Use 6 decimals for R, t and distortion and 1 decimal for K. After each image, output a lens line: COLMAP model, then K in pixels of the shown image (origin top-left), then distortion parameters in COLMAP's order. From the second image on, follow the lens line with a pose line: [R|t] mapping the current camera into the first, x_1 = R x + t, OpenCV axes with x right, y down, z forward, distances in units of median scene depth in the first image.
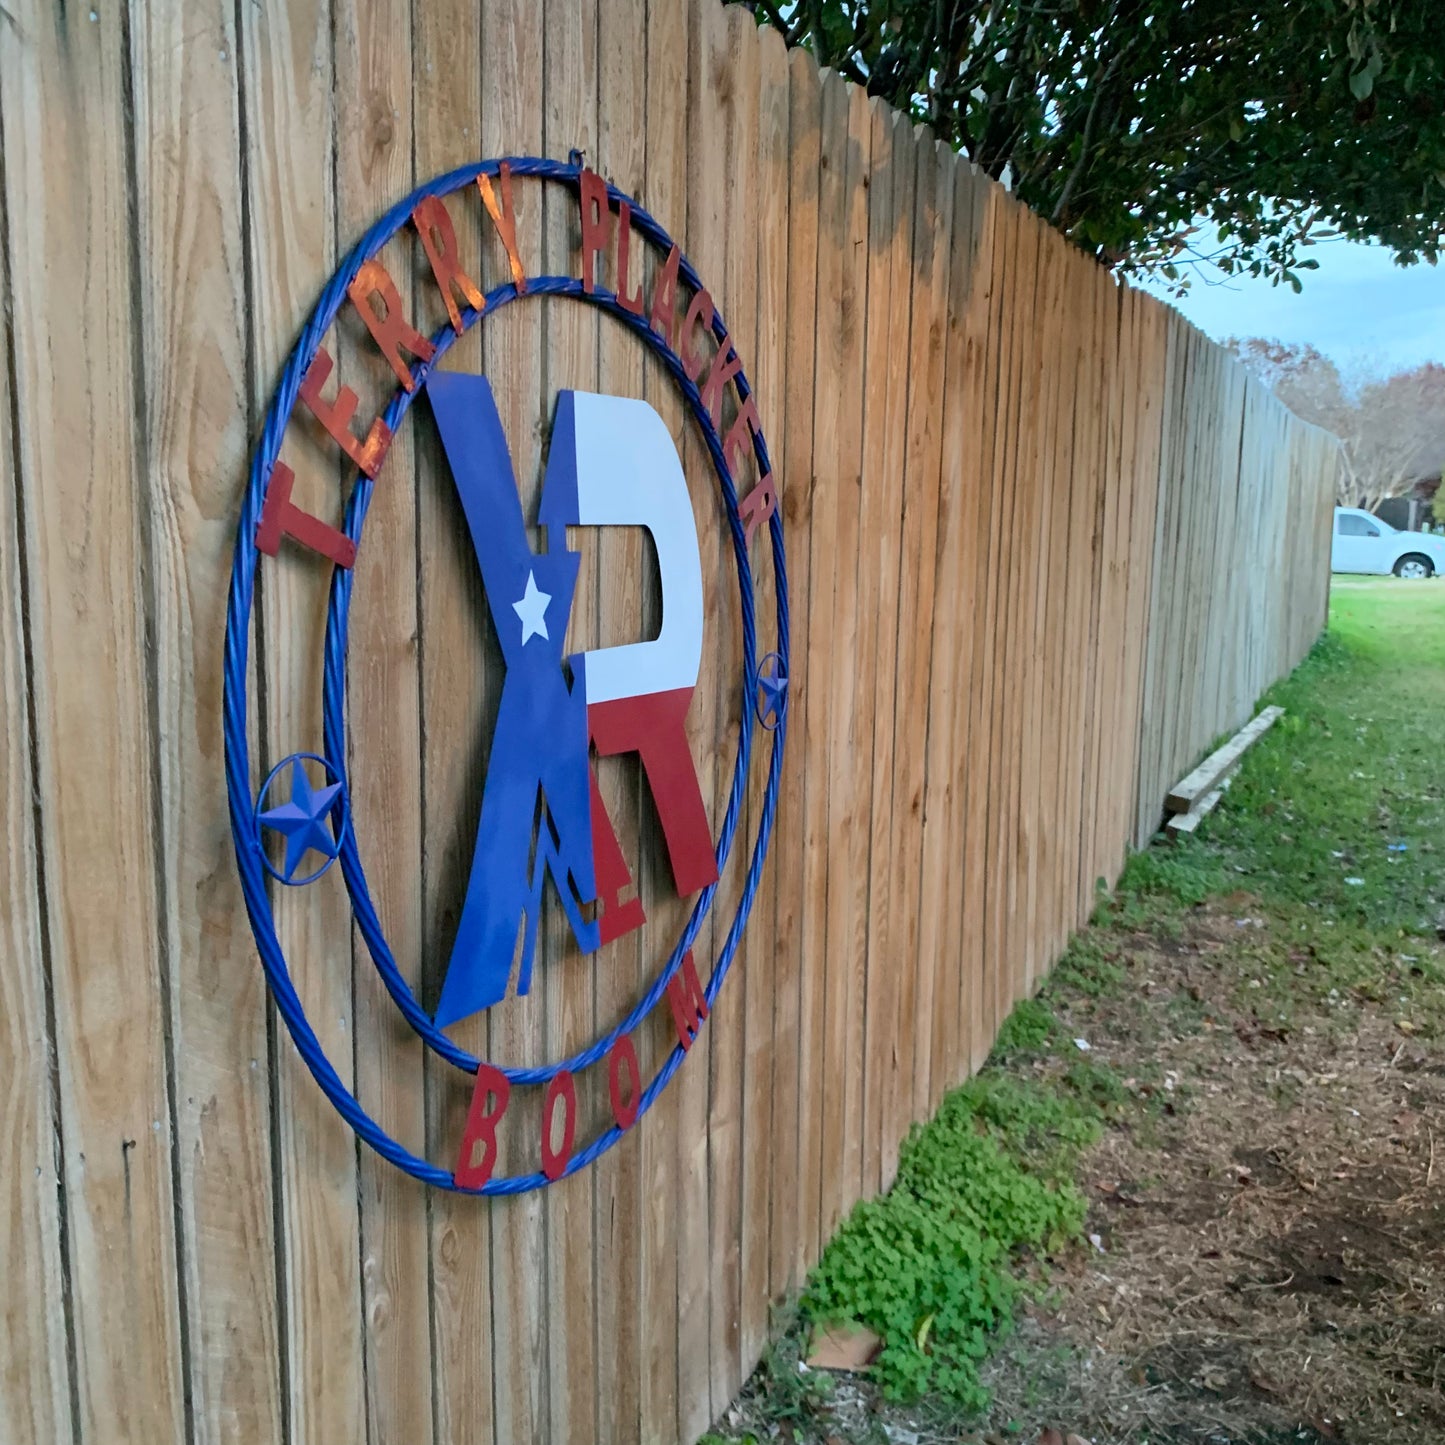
lens RADIAL K [[1497.7, 0, 656.8], [0, 1497.7, 726.4], [0, 0, 1]] dist [0.096598, -0.145177]
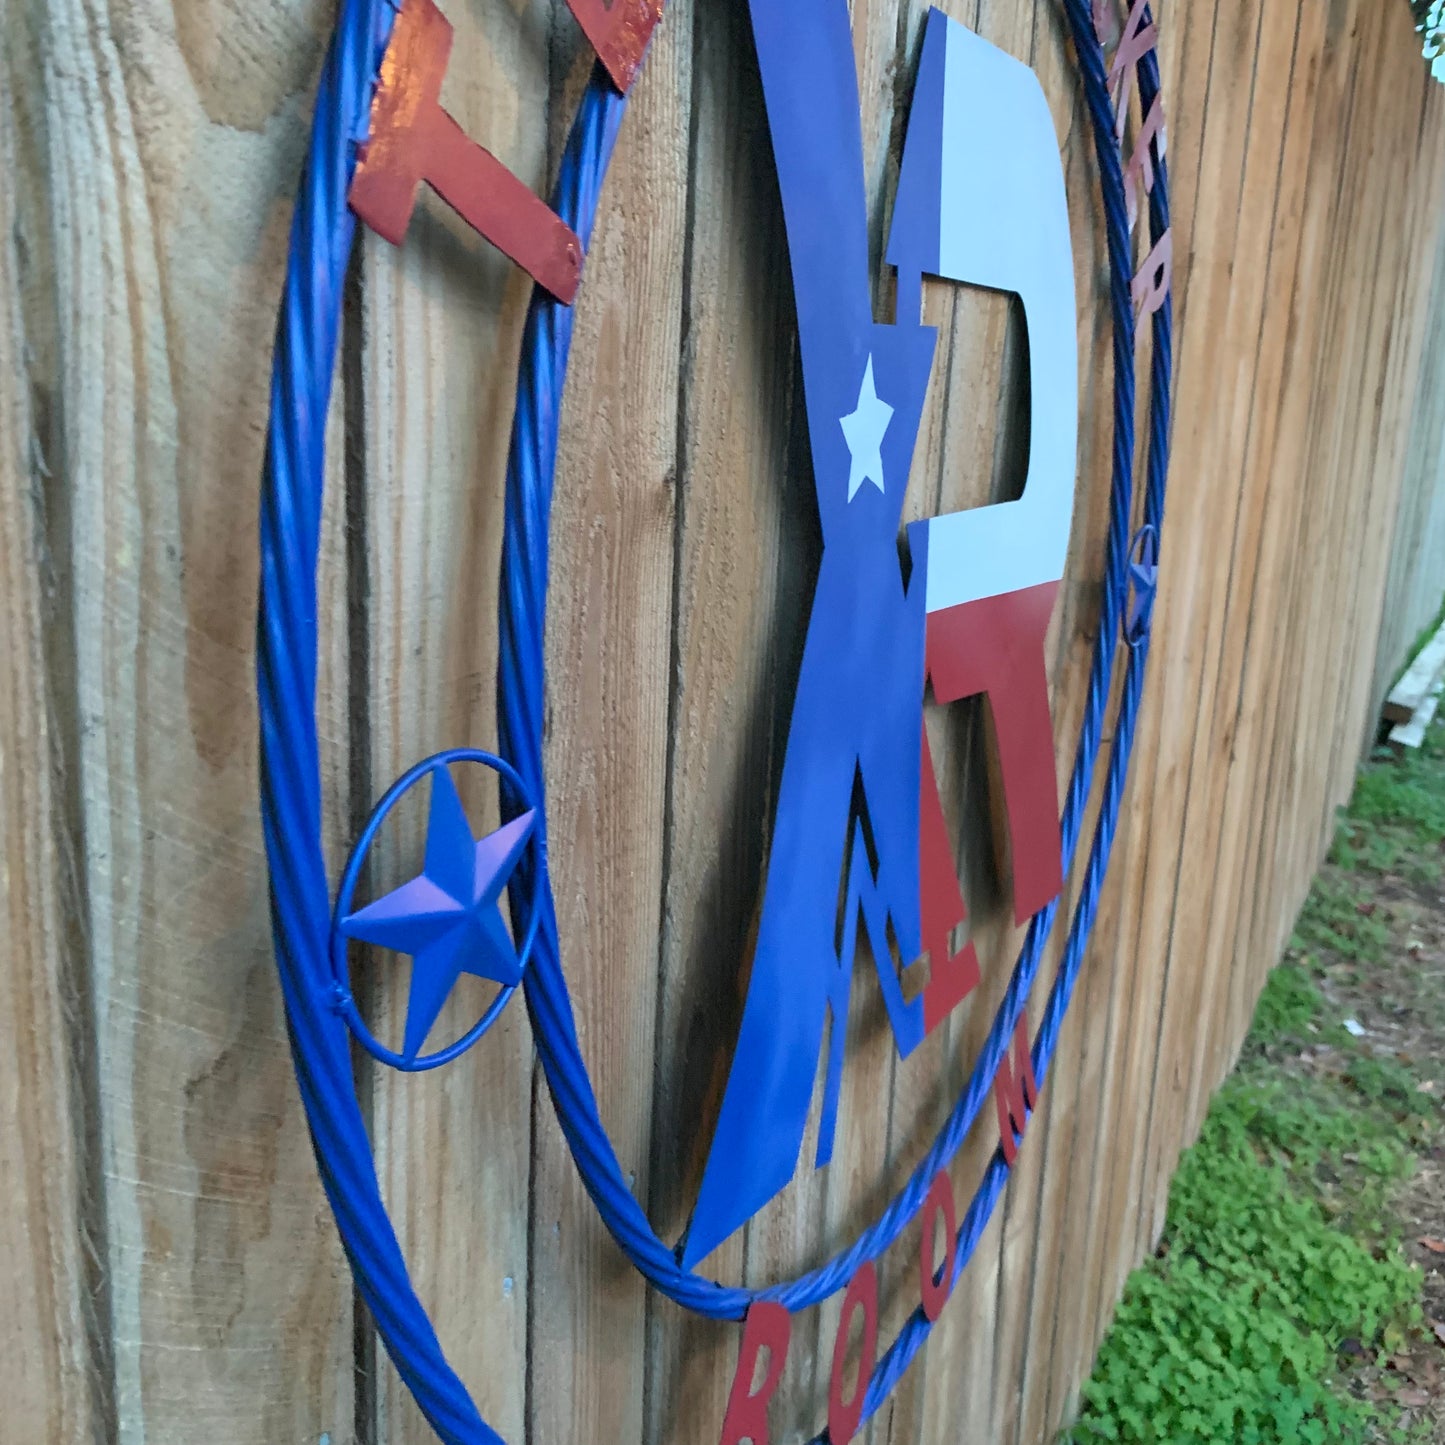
lens RADIAL K [[1497.7, 0, 656.8], [0, 1497.7, 726.4], [0, 0, 1]] dist [0.096598, -0.145177]
pose [[0.997800, 0.042301, -0.051038, -0.076436], [-0.037411, 0.994942, 0.093225, -0.013953], [0.054723, -0.091110, 0.994336, 0.286661]]
